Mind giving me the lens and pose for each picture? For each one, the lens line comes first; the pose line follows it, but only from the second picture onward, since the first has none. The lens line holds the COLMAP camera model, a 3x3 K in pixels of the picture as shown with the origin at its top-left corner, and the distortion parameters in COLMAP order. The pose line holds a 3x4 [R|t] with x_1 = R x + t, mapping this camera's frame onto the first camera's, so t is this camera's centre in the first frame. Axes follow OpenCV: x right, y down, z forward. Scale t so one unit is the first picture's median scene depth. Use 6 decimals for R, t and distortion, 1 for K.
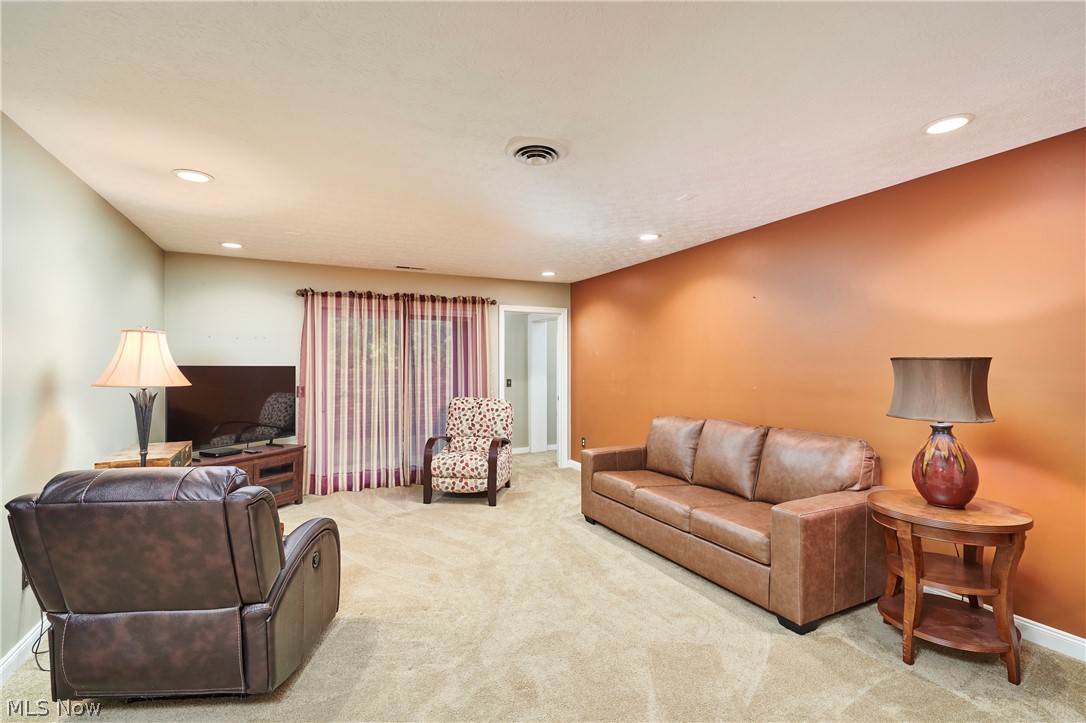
lens RADIAL K [[504.5, 0, 547.1], [0, 504.5, 361.2], [0, 0, 1]] dist [0.001359, 0.000004]
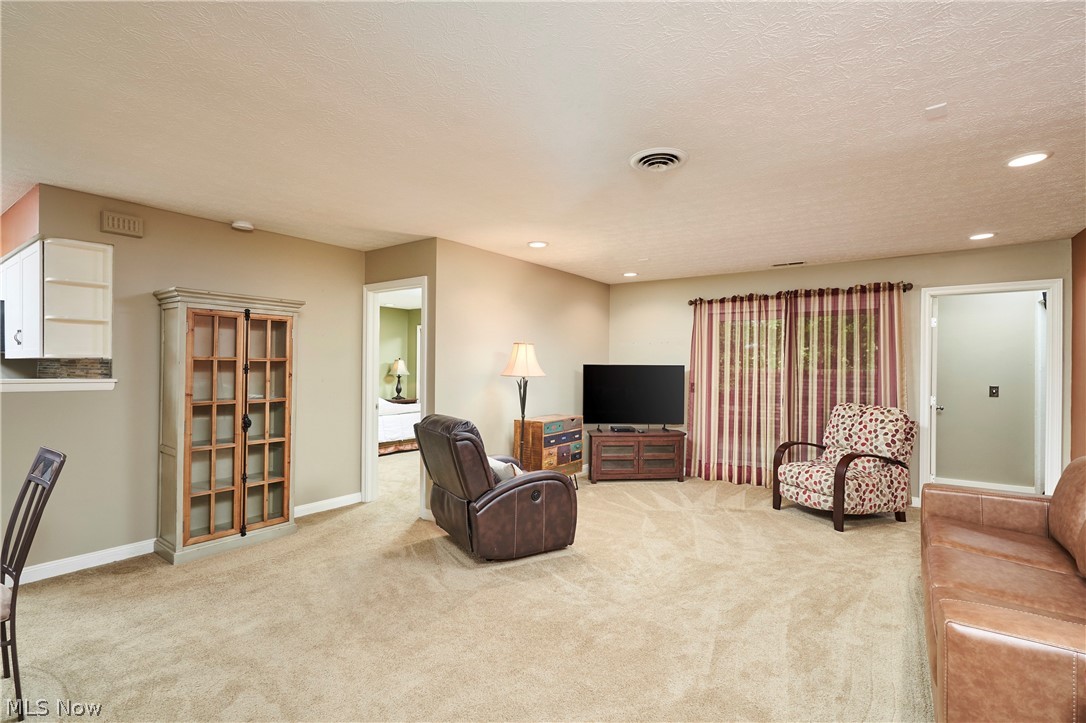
lens RADIAL K [[504.5, 0, 543.4], [0, 504.5, 361.8], [0, 0, 1]] dist [0.001359, 0.000004]
pose [[0.471381, -0.002636, -0.881926, 0.365147], [0.001246, 0.999997, -0.002323, 0.002962], [0.881929, -0.000004, 0.471382, 0.140913]]
